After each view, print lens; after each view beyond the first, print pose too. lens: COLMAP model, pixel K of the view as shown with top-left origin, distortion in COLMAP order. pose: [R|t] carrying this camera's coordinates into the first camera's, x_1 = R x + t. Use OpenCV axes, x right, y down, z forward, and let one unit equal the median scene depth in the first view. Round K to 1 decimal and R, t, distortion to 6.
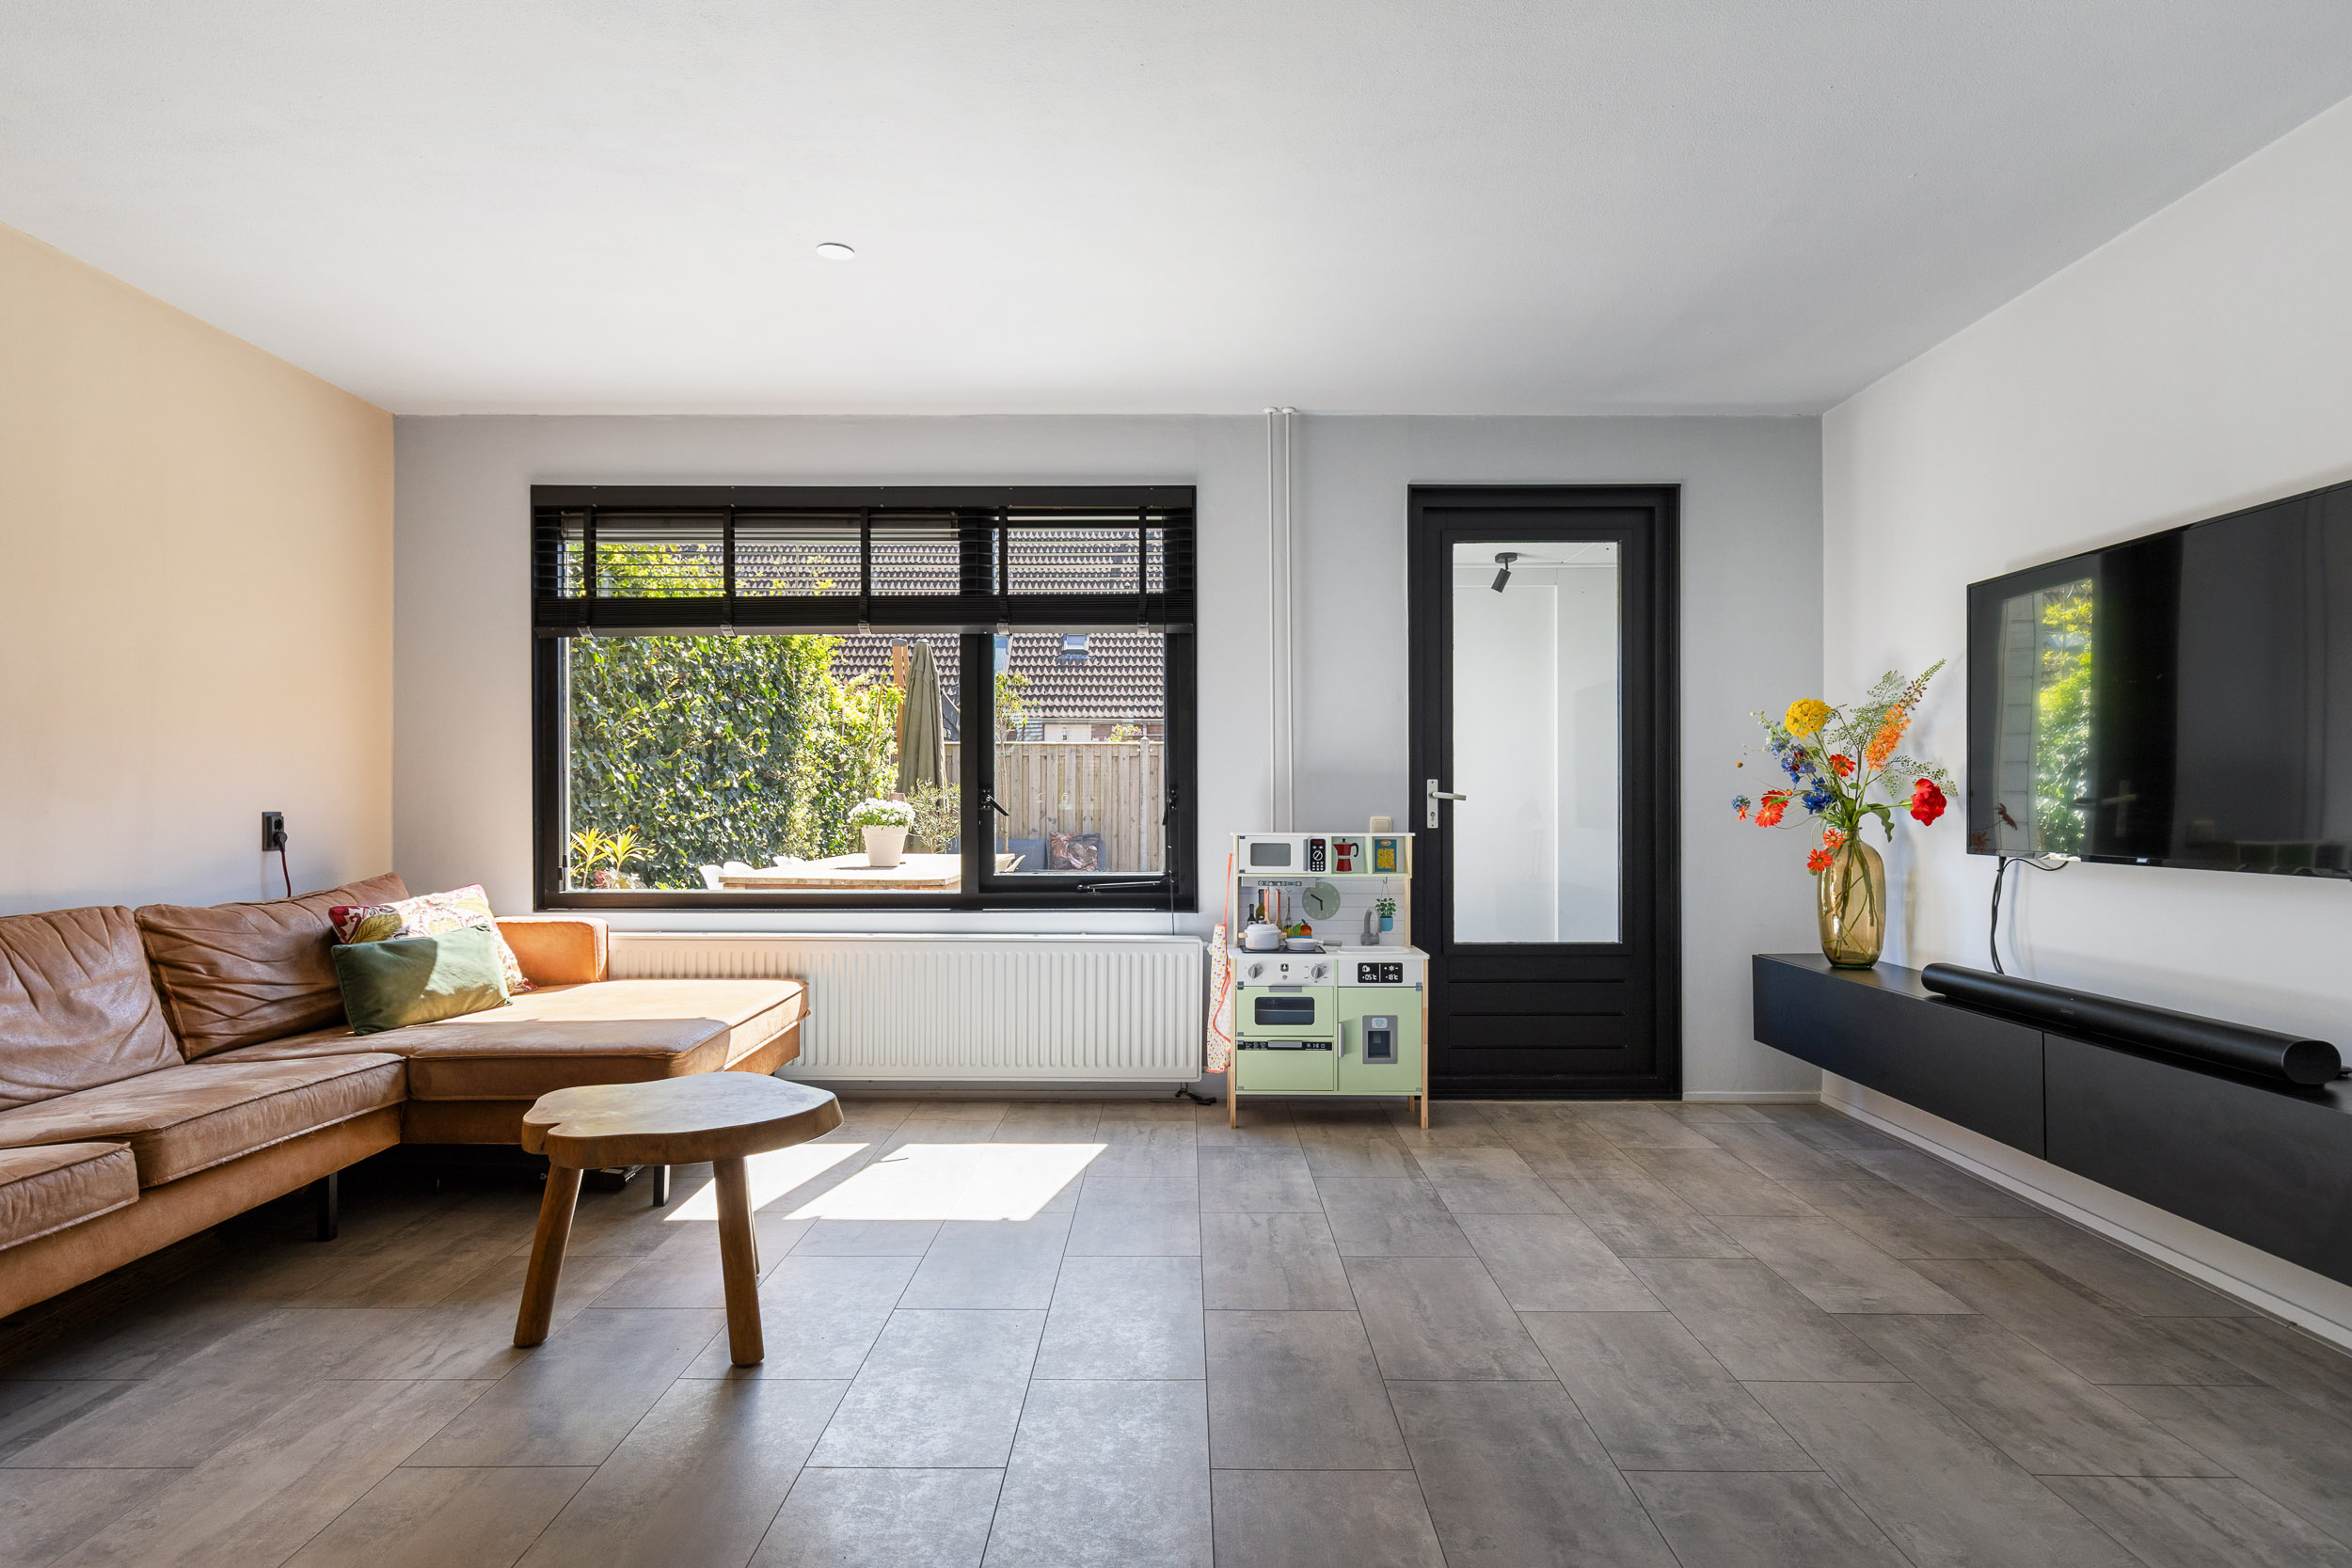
lens RADIAL K [[1274.7, 0, 1171.2], [0, 1274.7, 794.8], [0, 0, 1]] dist [0.007082, -0.001103]
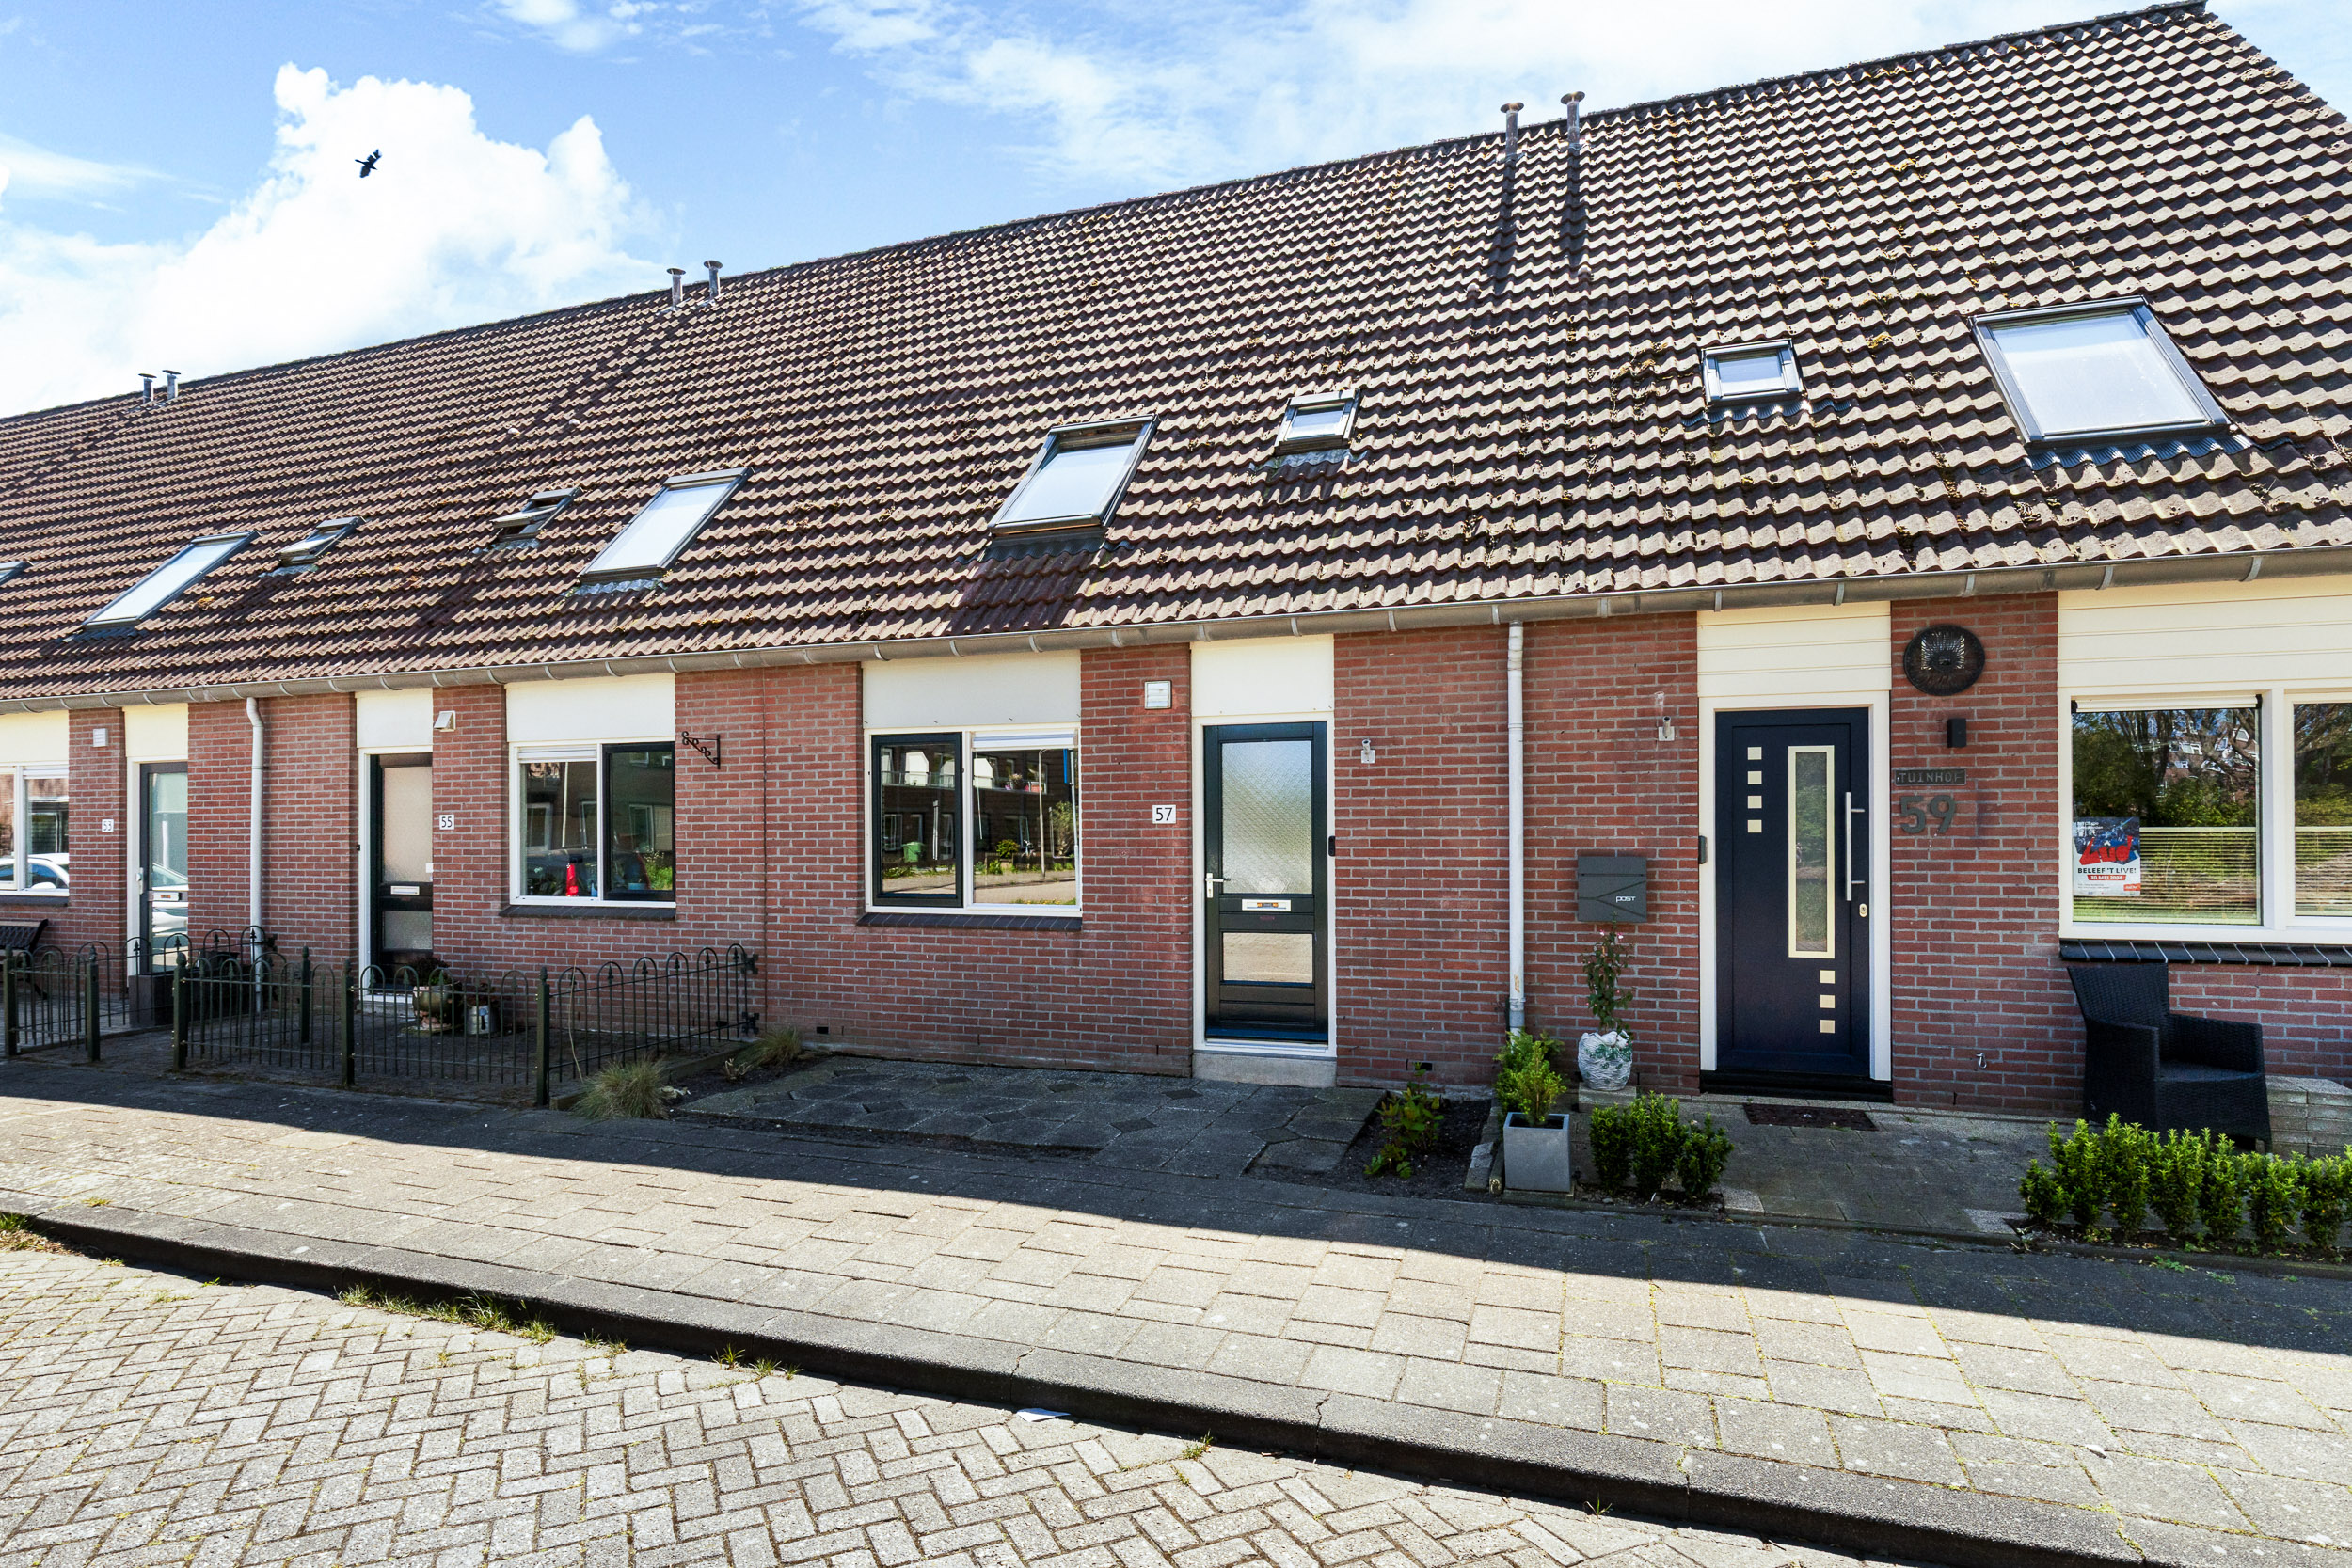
lens RADIAL K [[1205.6, 0, 1170.0], [0, 1205.6, 792.6], [0, 0, 1]] dist [-0.000610, -0.000243]
pose [[0.945141, -0.008347, -0.326555, -0.025036], [0.008612, 0.999963, -0.000635, -0.105855], [0.326548, -0.002212, 0.945178, 4.416153]]
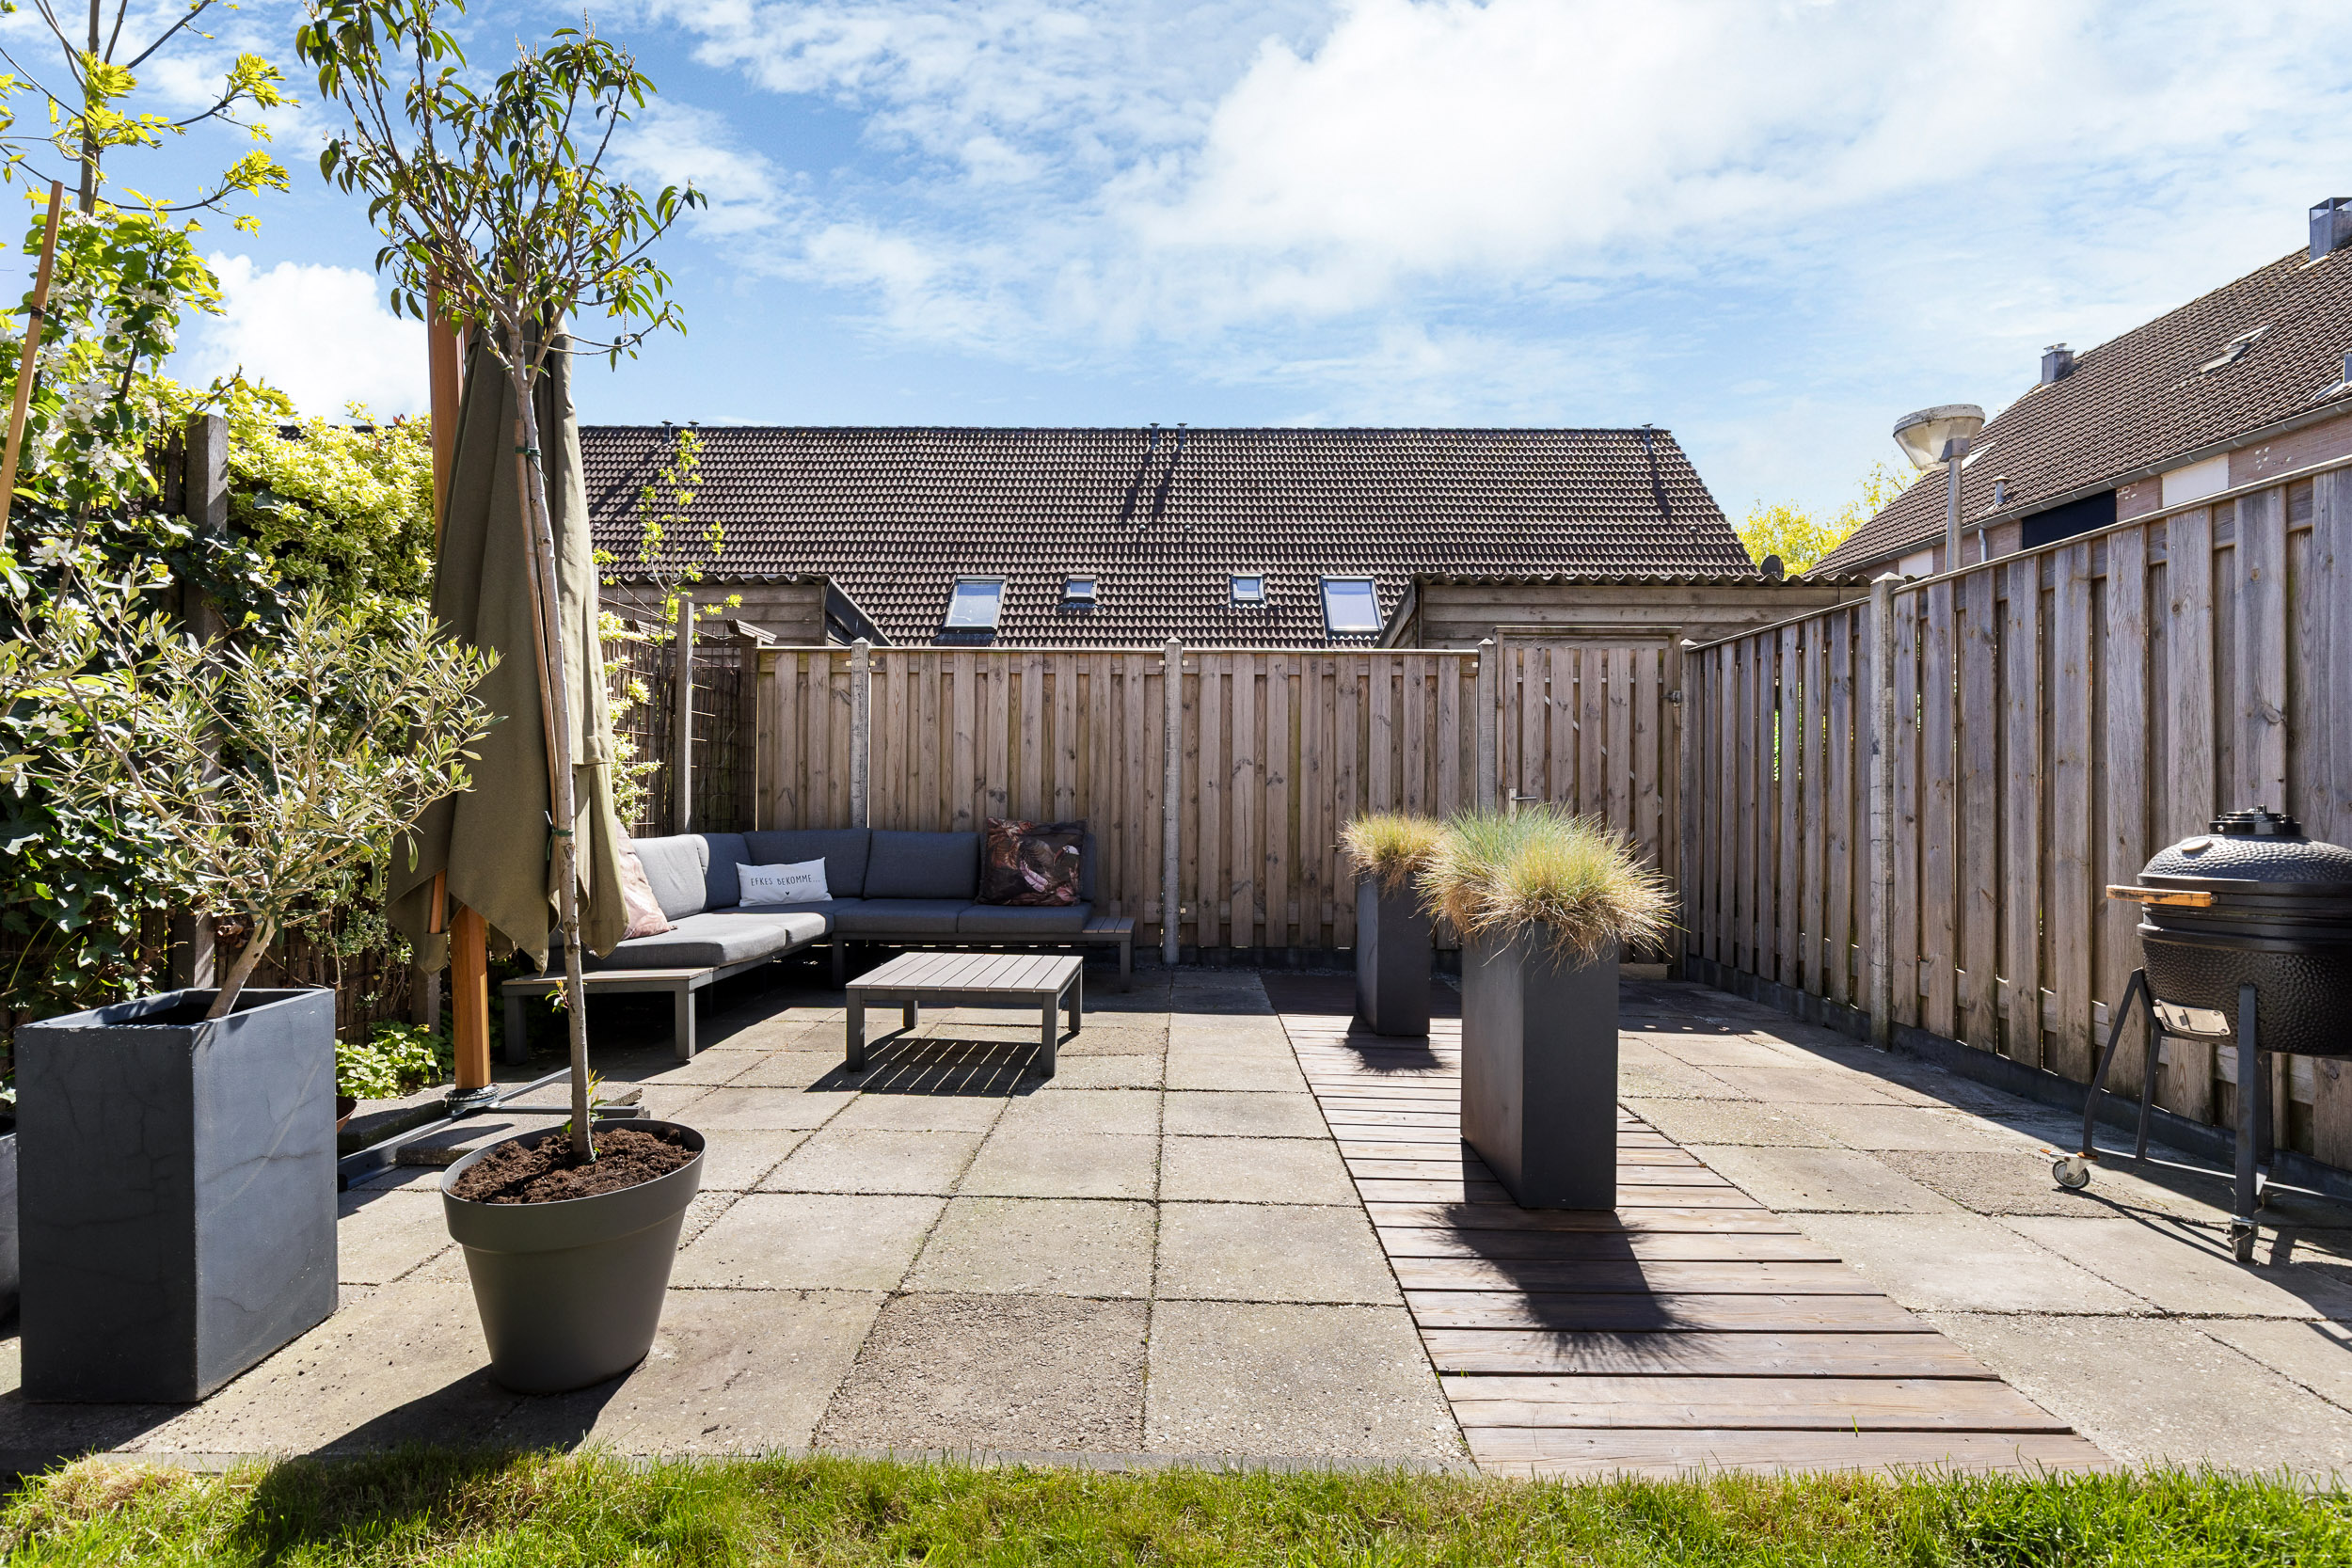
lens RADIAL K [[1056.0, 0, 1176.0], [0, 1056.0, 784.0], [0, 0, 1]] dist [0.010972, 0.000269]
pose [[0.999979, 0.006321, -0.001400, -0.065748], [-0.006318, 0.999978, 0.002192, 0.048993], [0.001413, -0.002183, 0.999997, 1.981759]]
